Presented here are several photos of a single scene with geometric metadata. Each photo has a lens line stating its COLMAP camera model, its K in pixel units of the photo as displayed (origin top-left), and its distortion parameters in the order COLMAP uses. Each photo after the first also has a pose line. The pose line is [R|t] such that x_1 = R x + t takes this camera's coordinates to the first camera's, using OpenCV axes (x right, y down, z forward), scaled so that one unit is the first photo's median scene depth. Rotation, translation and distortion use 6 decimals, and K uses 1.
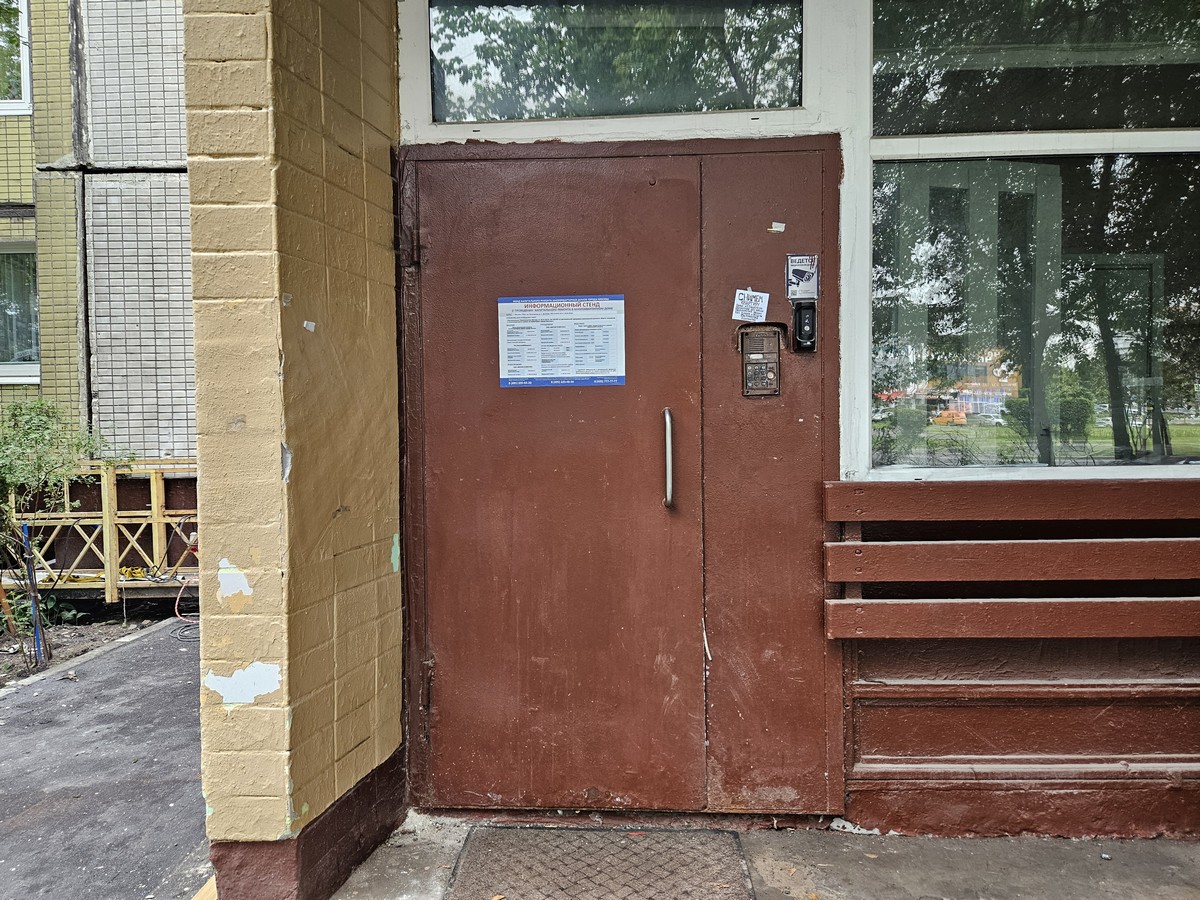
lens RADIAL K [[714.2, 0, 618.5], [0, 714.2, 451.4], [0, 0, 1]] dist [0.069198, -0.050865]
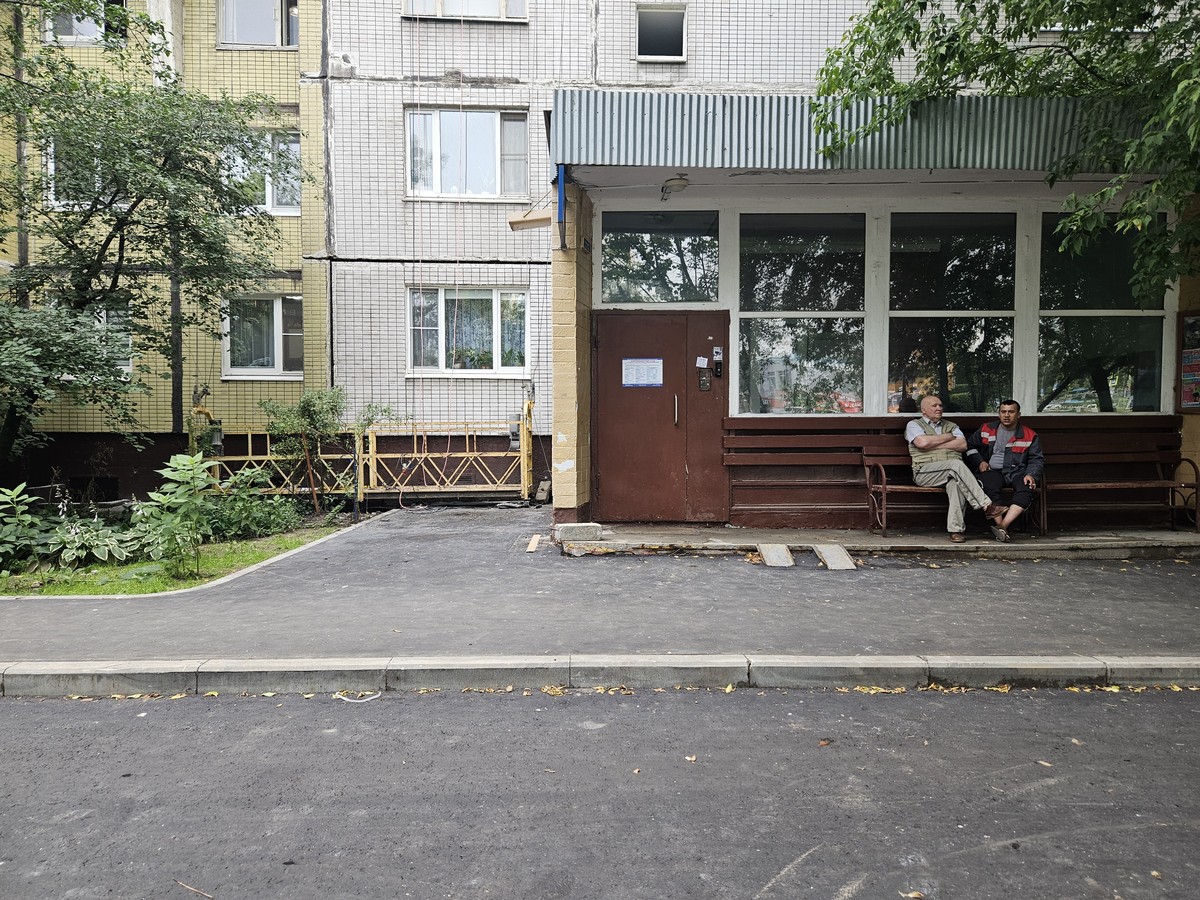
lens RADIAL K [[714.2, 0, 618.5], [0, 714.2, 451.4], [0, 0, 1]] dist [0.069198, -0.050865]
pose [[0.998988, 0.010112, 0.043836, -0.317716], [-0.010083, 0.999949, -0.000889, 0.197631], [-0.043843, 0.000446, 0.999038, -2.132622]]
